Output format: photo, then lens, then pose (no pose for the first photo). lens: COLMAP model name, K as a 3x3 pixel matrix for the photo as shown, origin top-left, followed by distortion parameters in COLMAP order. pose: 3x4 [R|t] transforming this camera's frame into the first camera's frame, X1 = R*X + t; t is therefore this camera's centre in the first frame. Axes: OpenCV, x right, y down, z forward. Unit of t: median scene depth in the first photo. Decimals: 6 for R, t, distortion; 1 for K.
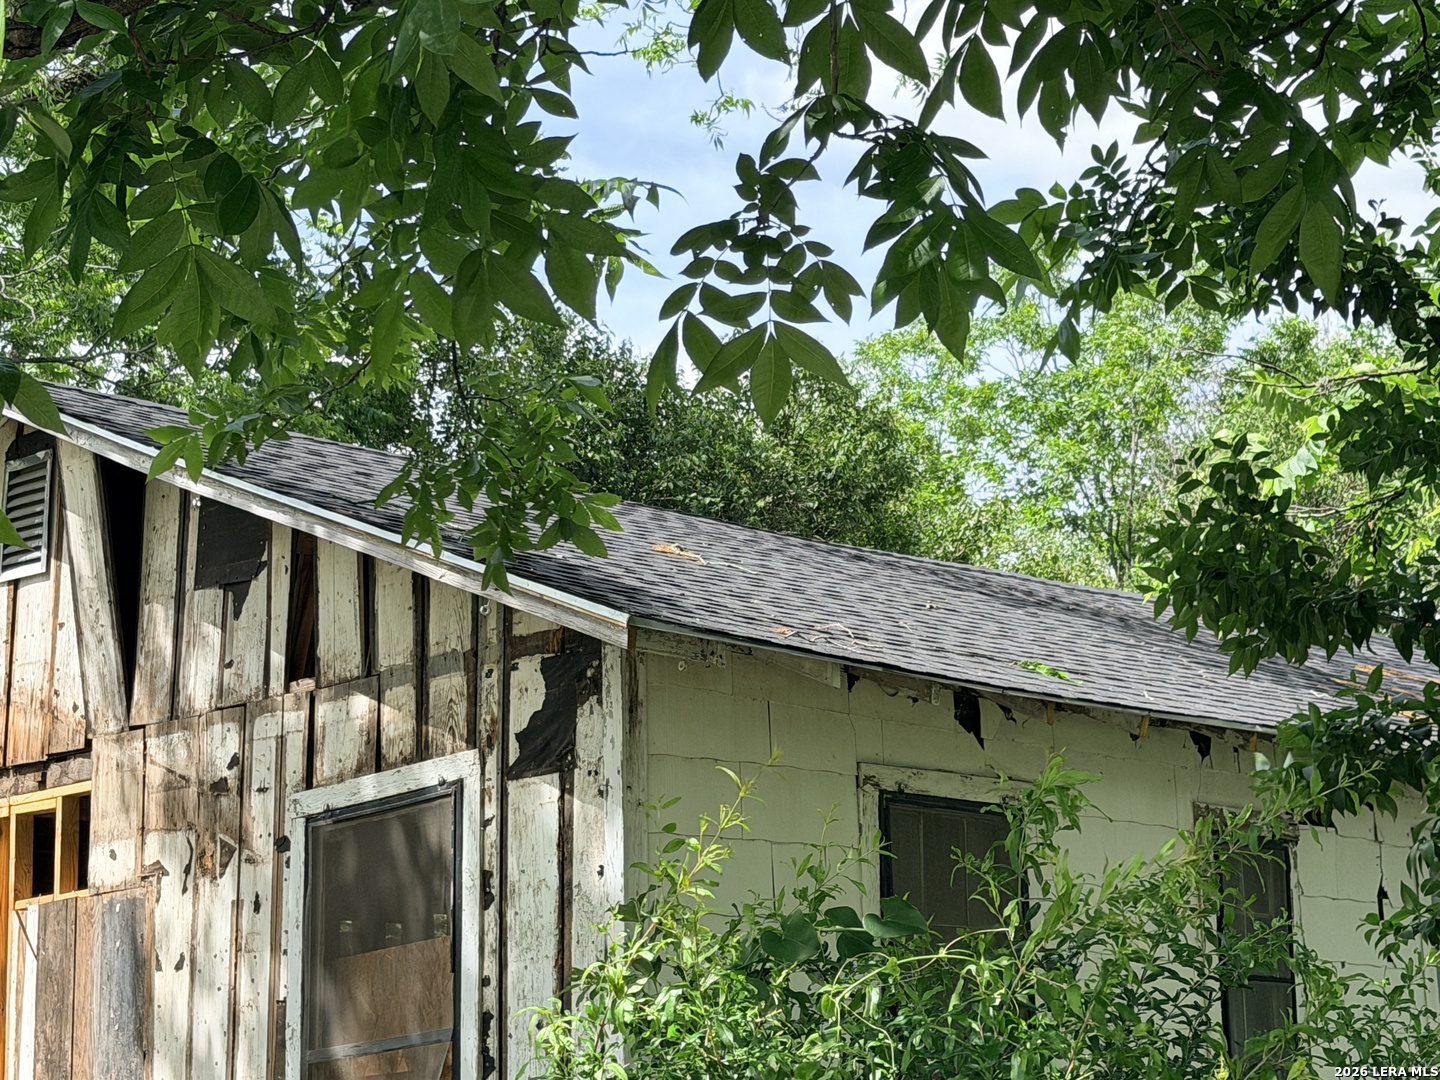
lens RADIAL K [[3031.7, 0, 720.0], [0, 3031.7, 540.0], [0, 0, 1]] dist [0.112195, 0.419998]
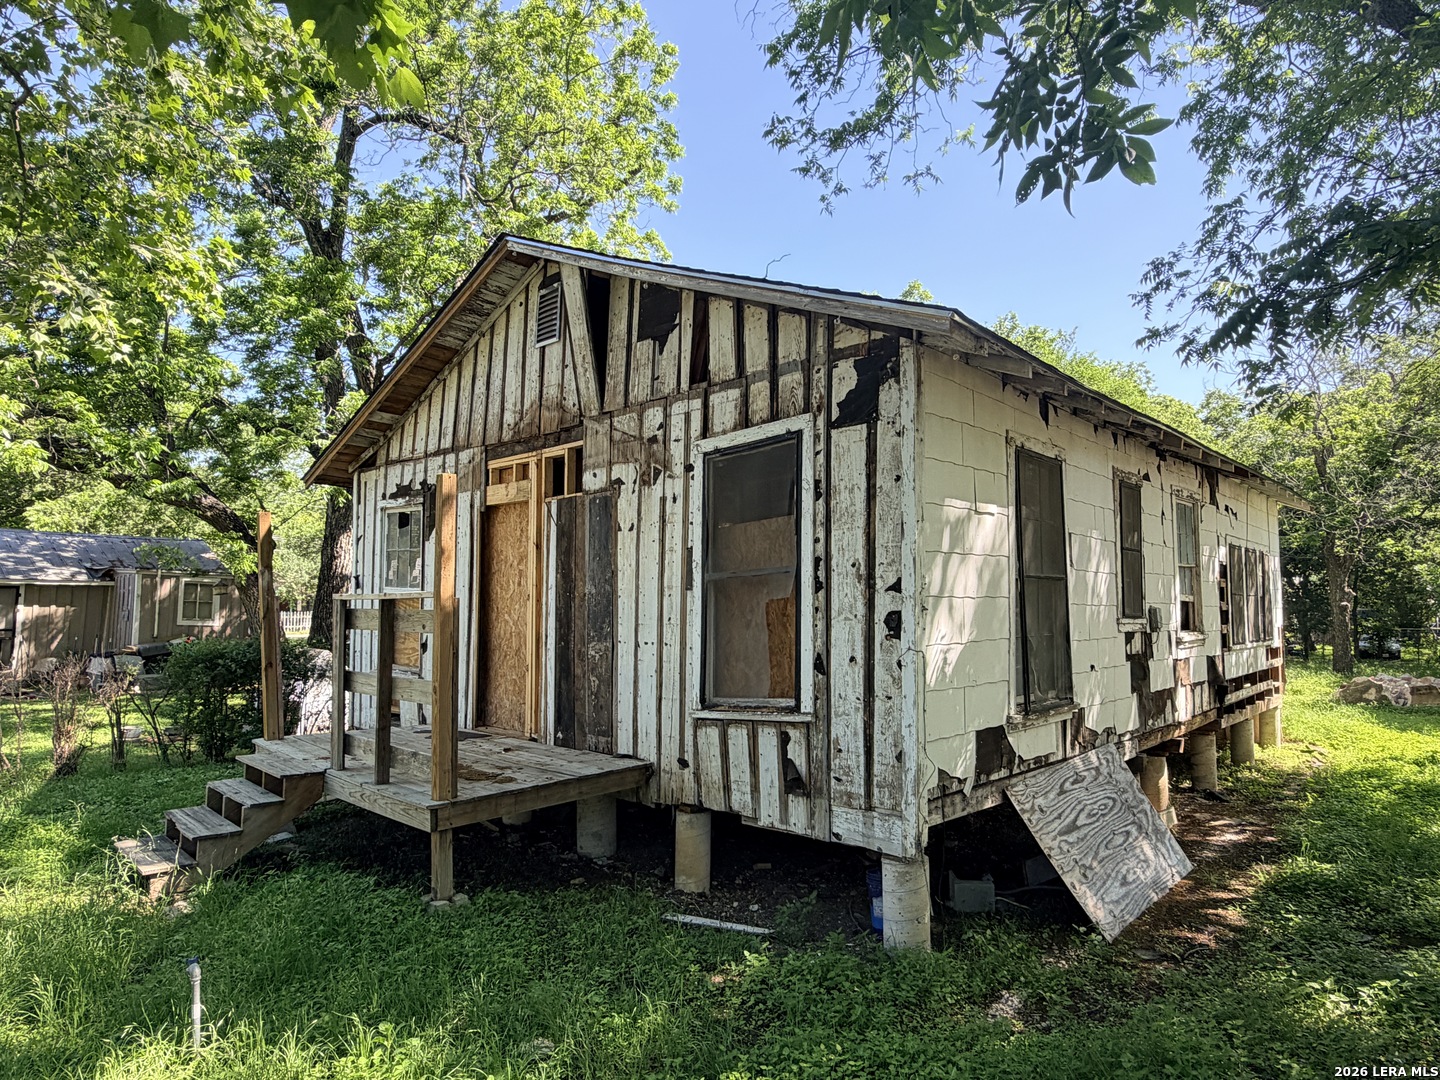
lens RADIAL K [[843.2, 0, 720.0], [0, 843.2, 540.0], [0, 0, 1]] dist [-0.008360, -0.001961]
pose [[0.999558, 0.026025, 0.014343, -0.135084], [-0.027684, 0.990974, 0.131161, 0.077158], [-0.010800, -0.131501, 0.991257, 0.481318]]
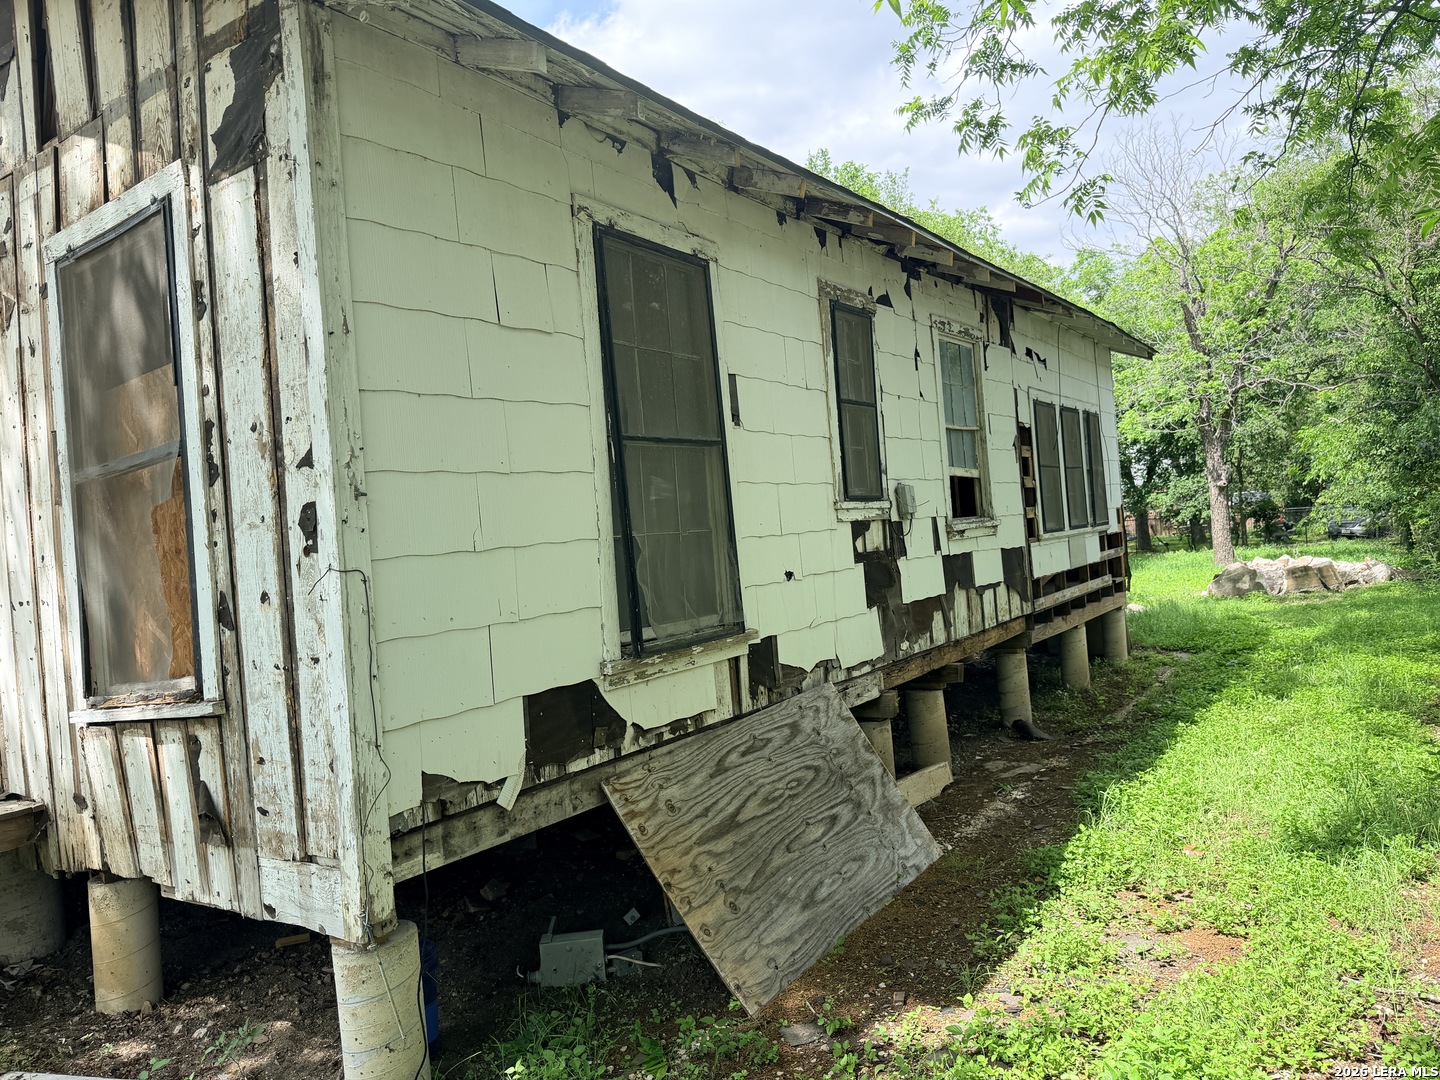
lens RADIAL K [[995.0, 0, 720.0], [0, 995.0, 524.5], [0, 0, 1]] dist [0.077464, -0.102745]
pose [[0.983389, -0.057356, 0.172212, 0.028415], [0.024028, 0.981548, 0.189701, 0.123371], [-0.179915, -0.182412, 0.966621, 0.610819]]
